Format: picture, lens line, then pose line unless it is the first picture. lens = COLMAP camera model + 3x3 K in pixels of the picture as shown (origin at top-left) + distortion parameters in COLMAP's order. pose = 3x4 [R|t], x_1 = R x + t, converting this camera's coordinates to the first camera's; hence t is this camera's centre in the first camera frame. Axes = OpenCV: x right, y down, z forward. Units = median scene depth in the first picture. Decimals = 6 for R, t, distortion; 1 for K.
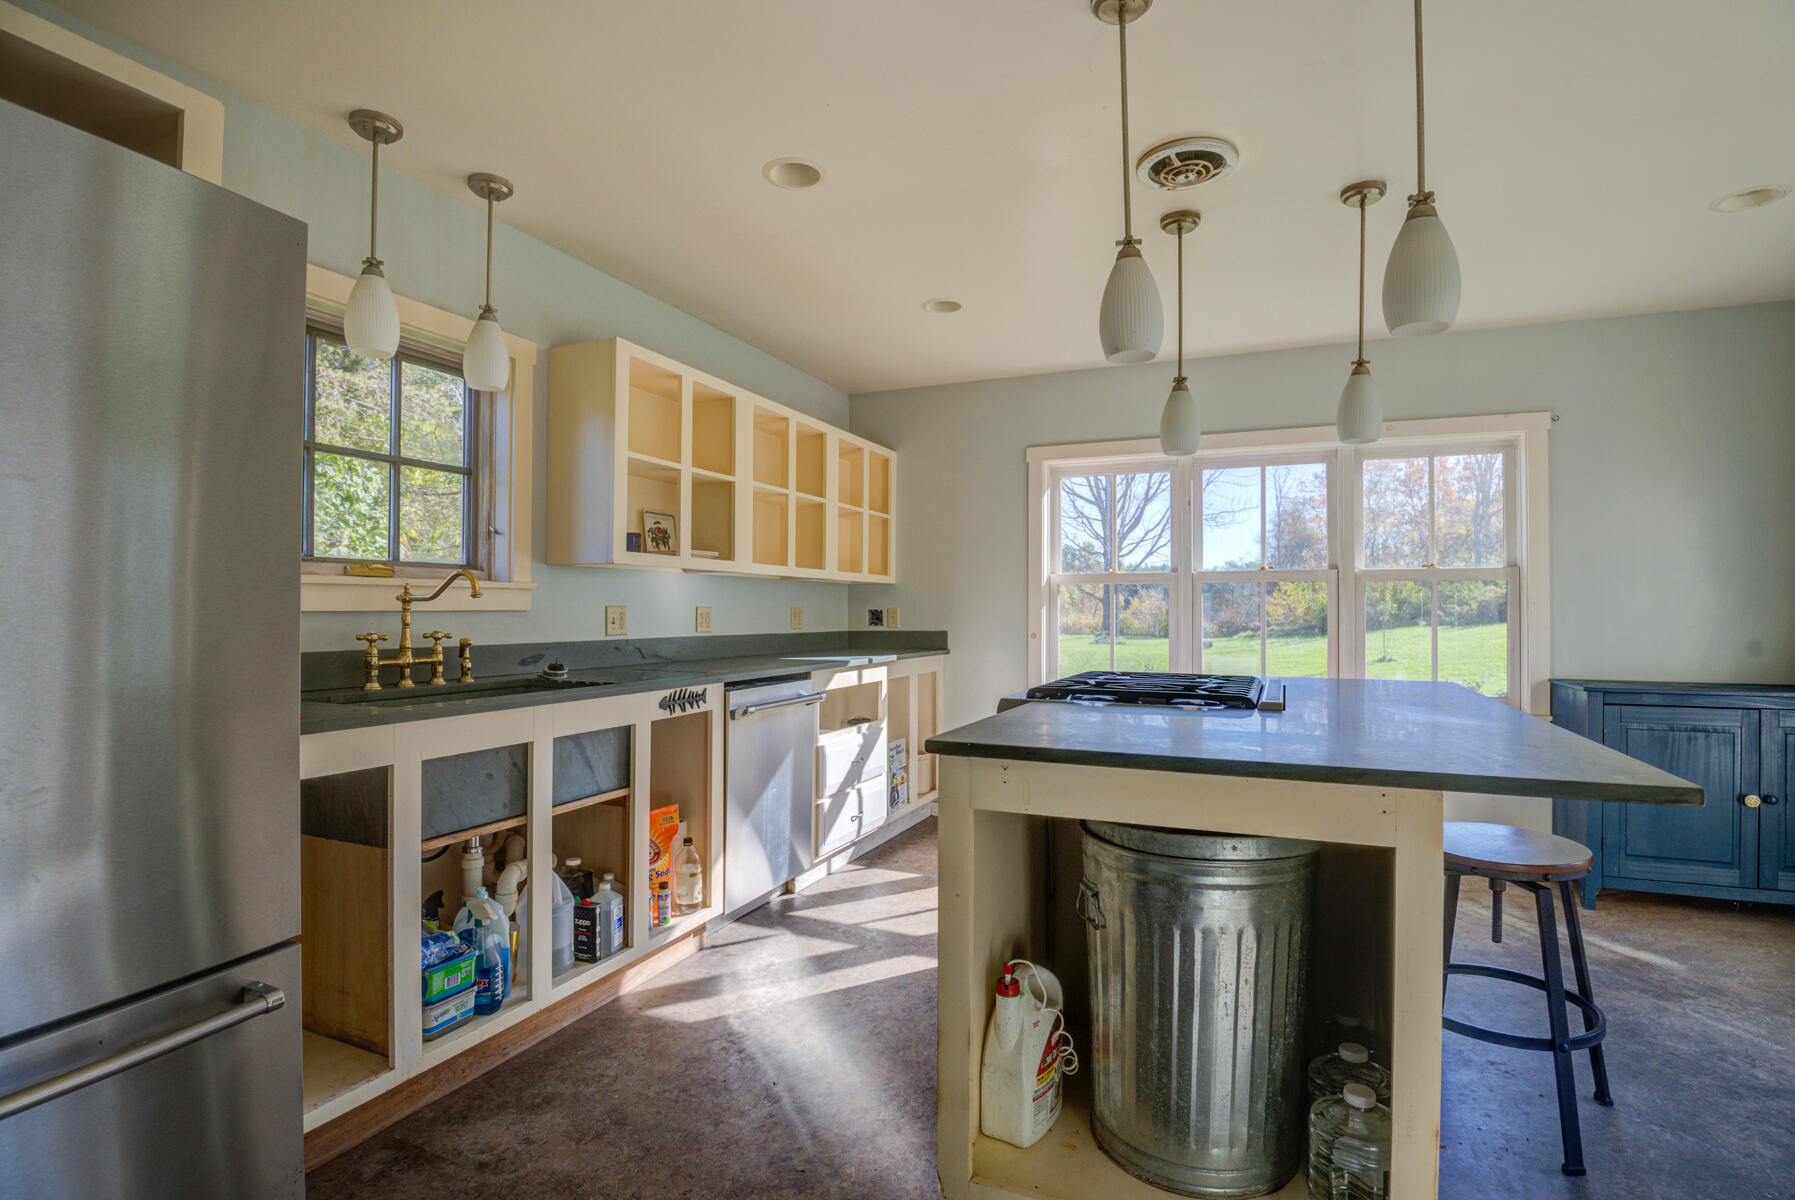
lens RADIAL K [[873.5, 0, 903.8], [0, 873.5, 600.5], [0, 0, 1]] dist [-0.016947, -0.006918]
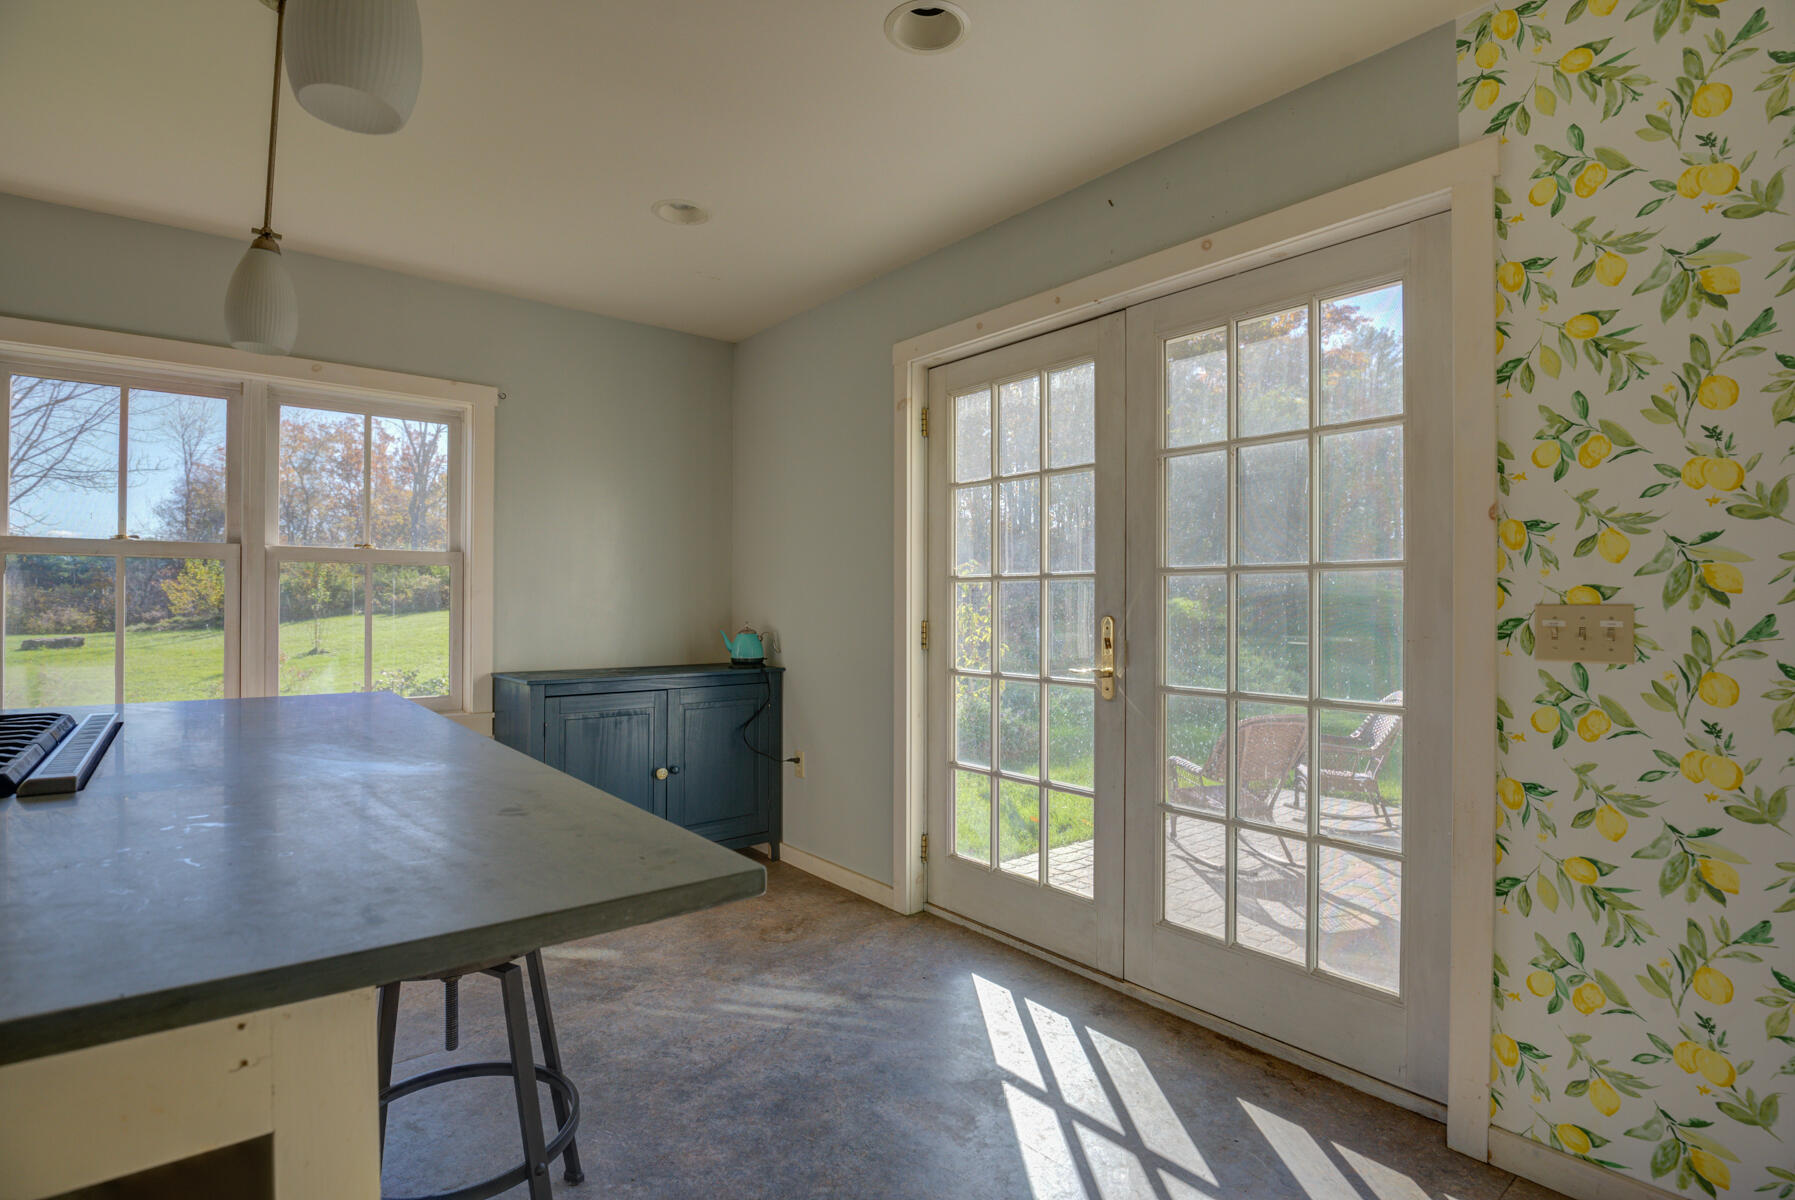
lens RADIAL K [[873.5, 0, 903.8], [0, 873.5, 600.5], [0, 0, 1]] dist [-0.016947, -0.006918]
pose [[0.453465, 0.002240, 0.891271, 0.107752], [-0.014503, 0.999883, 0.004866, 0.001216], [-0.891156, -0.015132, 0.453444, 0.172729]]
